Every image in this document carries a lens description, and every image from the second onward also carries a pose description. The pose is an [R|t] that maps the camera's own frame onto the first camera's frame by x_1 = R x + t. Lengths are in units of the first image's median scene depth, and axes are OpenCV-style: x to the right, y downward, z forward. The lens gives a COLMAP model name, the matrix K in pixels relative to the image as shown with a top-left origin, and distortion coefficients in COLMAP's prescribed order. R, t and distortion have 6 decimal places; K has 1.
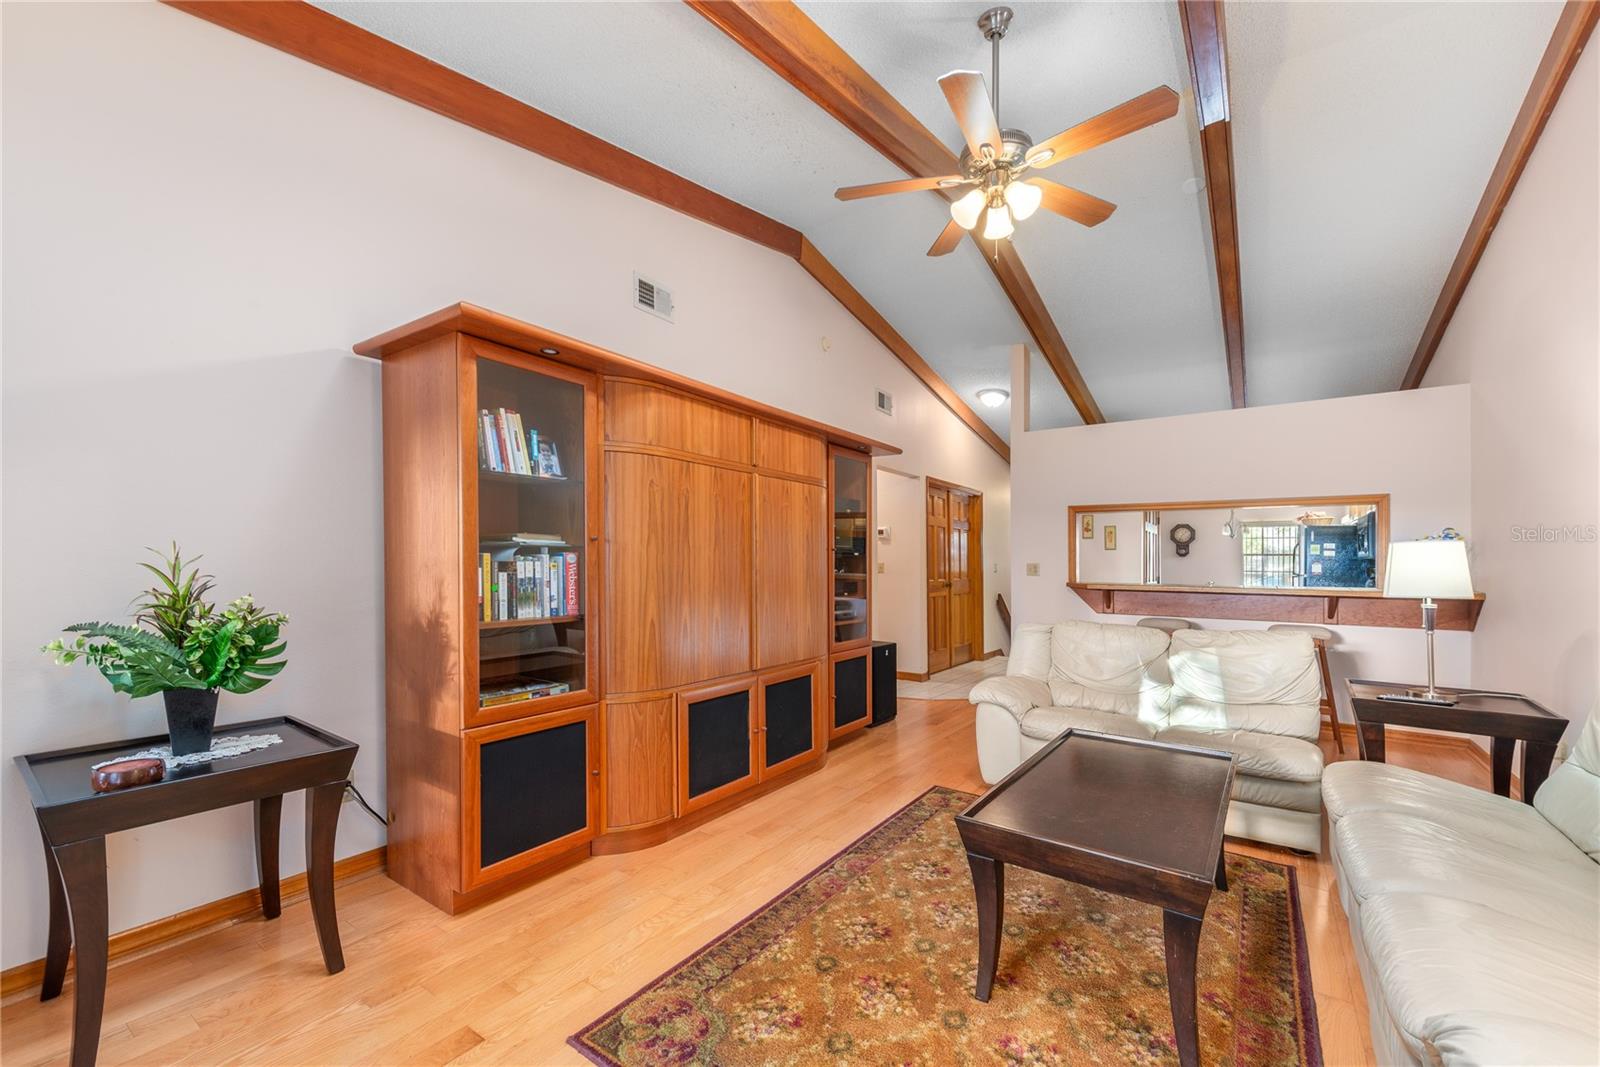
lens RADIAL K [[645.4, 0, 802.0], [0, 645.4, 566.5], [0, 0, 1]] dist [0.000418, 0.000045]
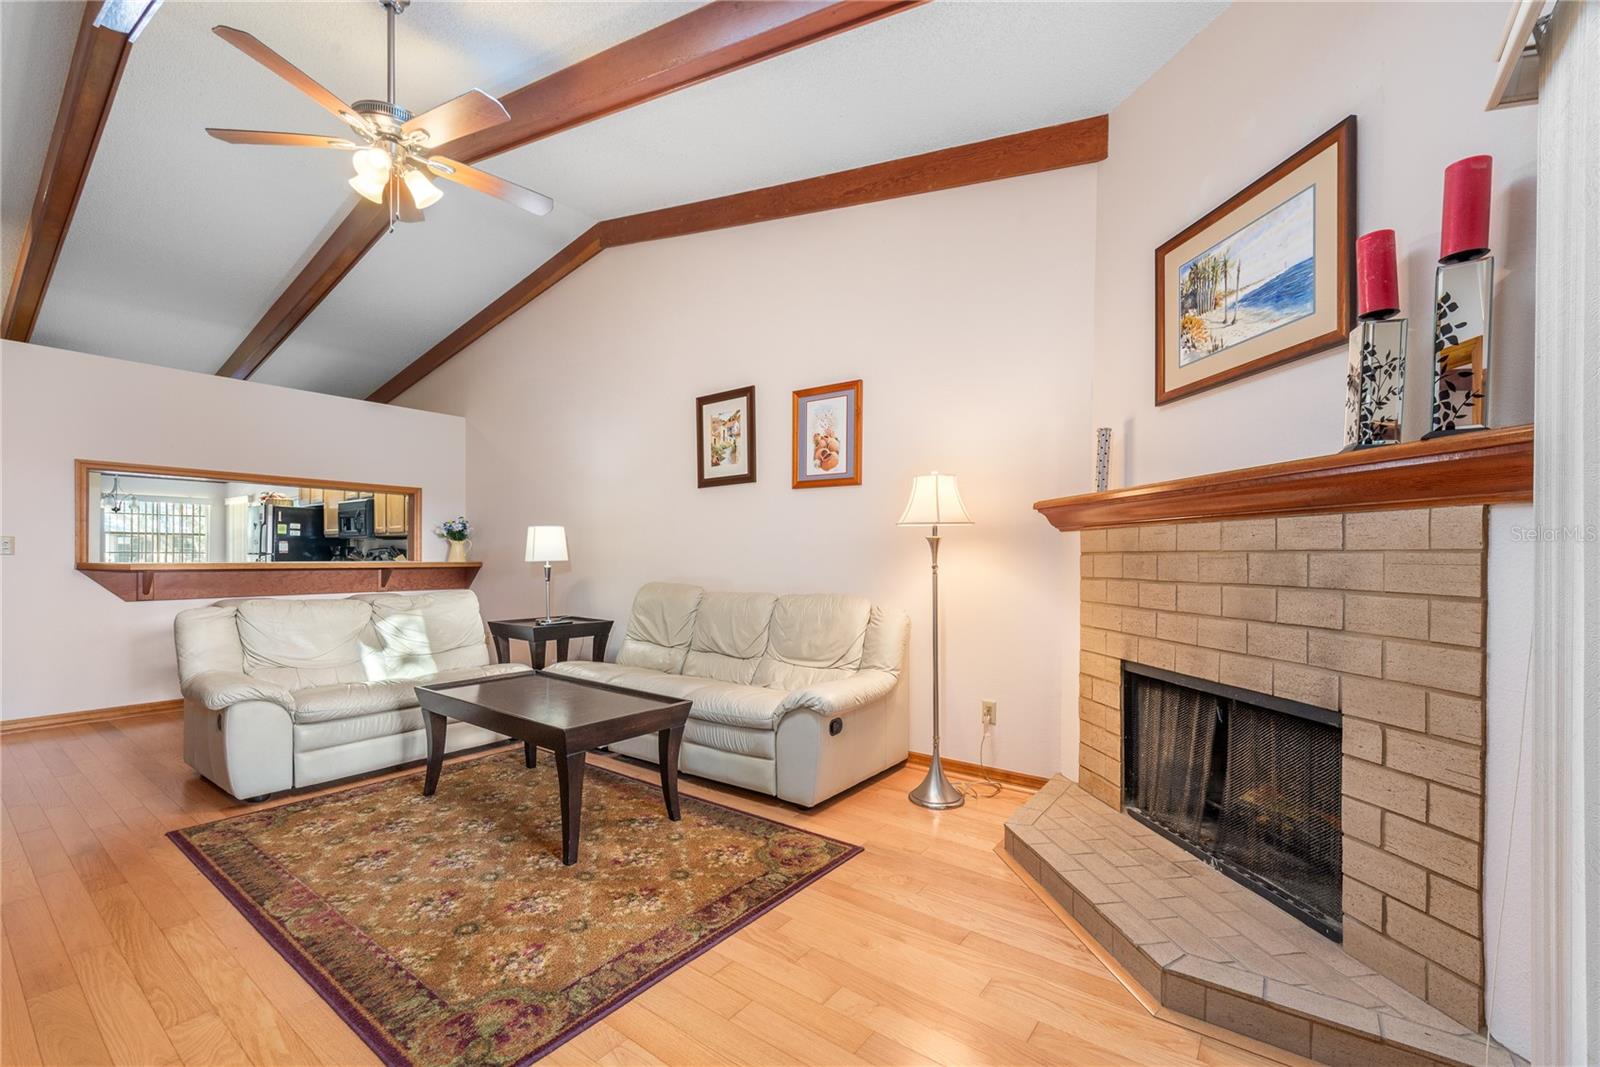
lens RADIAL K [[670.9, 0, 806.2], [0, 670.9, 556.6], [0, 0, 1]] dist [-0.000032, 0.000036]
pose [[0.027863, -0.014648, 0.999504, -0.338077], [0.004128, 0.999886, 0.014538, 0.007624], [-0.999603, 0.003721, 0.027920, 0.151339]]
